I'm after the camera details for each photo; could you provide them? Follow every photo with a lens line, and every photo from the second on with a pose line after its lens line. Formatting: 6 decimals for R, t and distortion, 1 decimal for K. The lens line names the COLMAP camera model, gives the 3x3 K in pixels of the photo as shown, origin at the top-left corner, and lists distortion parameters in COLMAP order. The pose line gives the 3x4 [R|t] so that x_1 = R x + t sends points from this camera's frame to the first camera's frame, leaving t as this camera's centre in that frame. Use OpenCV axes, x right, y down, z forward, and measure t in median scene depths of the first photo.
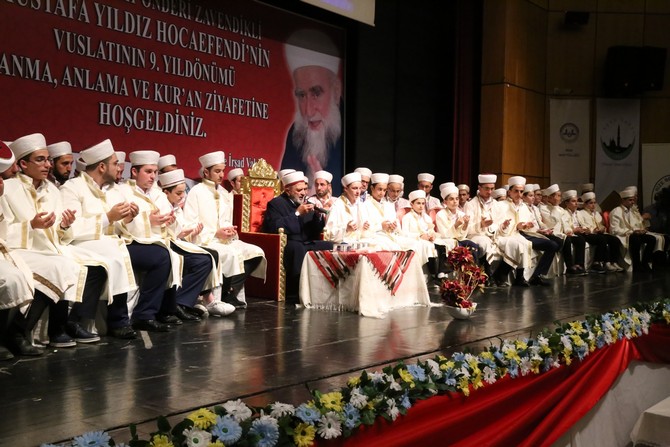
lens RADIAL K [[740.3, 0, 334.9], [0, 740.3, 226.7], [0, 0, 1]] dist [0.103238, 0.000000]
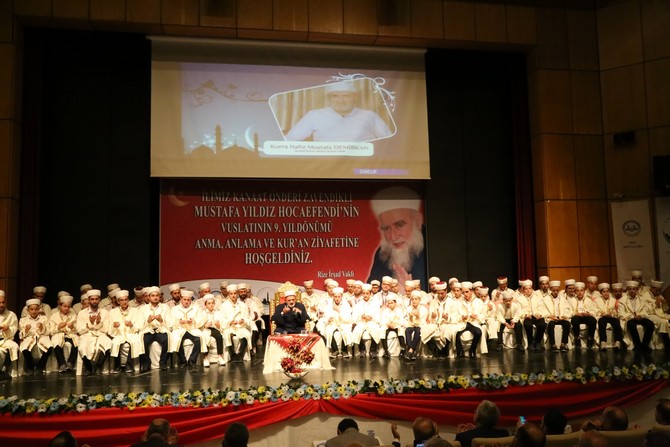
lens RADIAL K [[541.1, 0, 334.8], [0, 541.1, 221.5], [0, 0, 1]] dist [-0.017639, 0.002687]
pose [[0.751511, -0.092233, -0.653241, 0.636082], [0.023079, 0.993248, -0.113688, -0.059015], [0.659316, 0.070362, 0.748566, 0.035898]]
